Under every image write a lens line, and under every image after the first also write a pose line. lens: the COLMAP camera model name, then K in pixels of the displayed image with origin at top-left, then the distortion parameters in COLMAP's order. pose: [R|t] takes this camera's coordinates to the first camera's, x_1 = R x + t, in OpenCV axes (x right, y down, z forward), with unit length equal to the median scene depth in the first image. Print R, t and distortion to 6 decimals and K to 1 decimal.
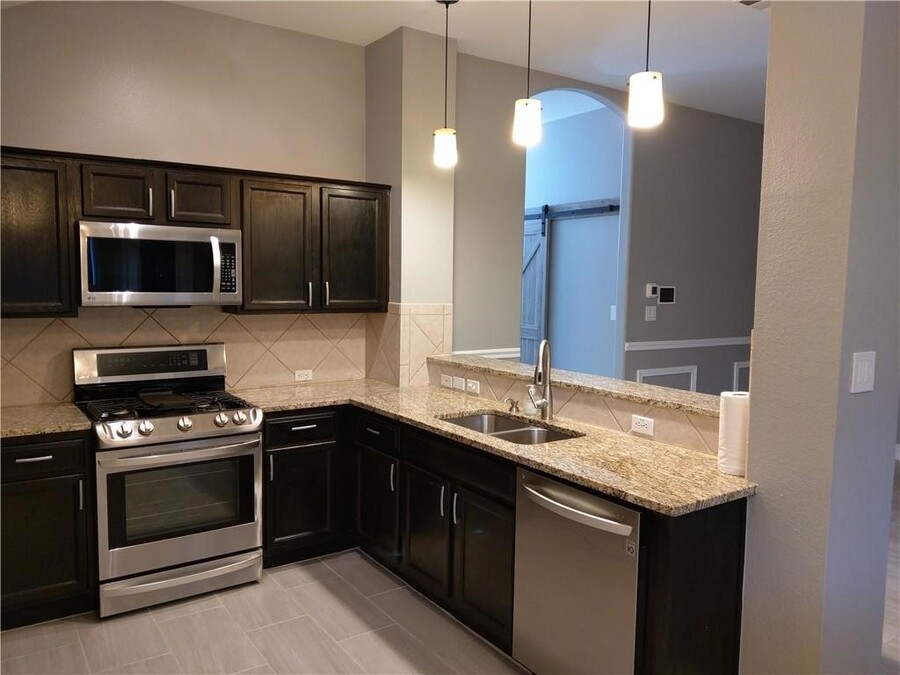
lens RADIAL K [[694.5, 0, 454.9], [0, 694.5, 336.0], [0, 0, 1]] dist [0.035560, -0.028409]
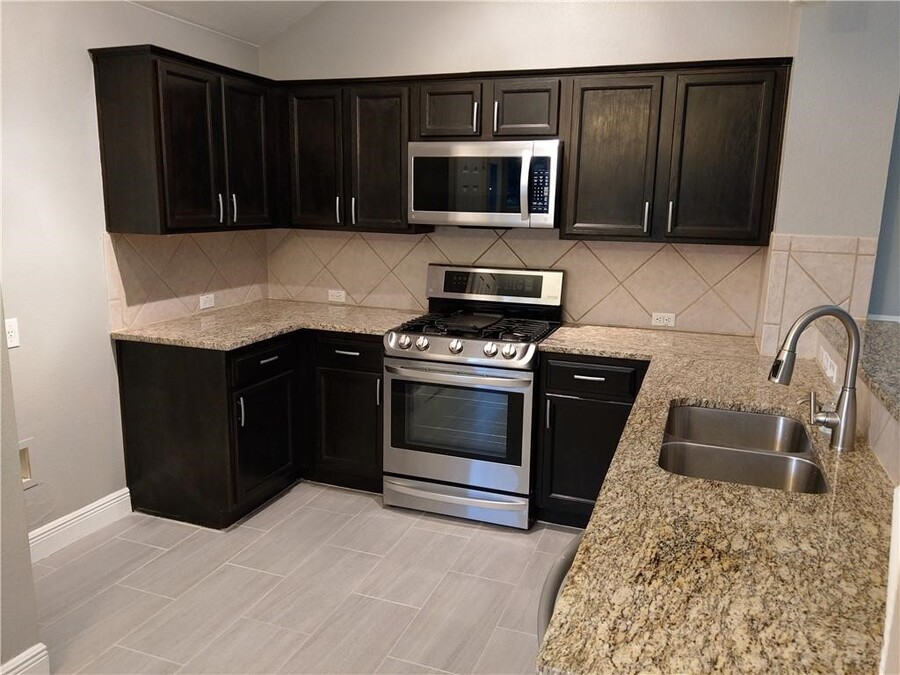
lens RADIAL K [[694.5, 0, 451.5], [0, 694.5, 338.8], [0, 0, 1]] dist [0.035560, -0.028409]
pose [[0.578093, 0.157574, -0.800612, 0.354483], [-0.074971, 0.987284, 0.140180, -0.020260], [0.812520, -0.021015, 0.582555, 0.384896]]
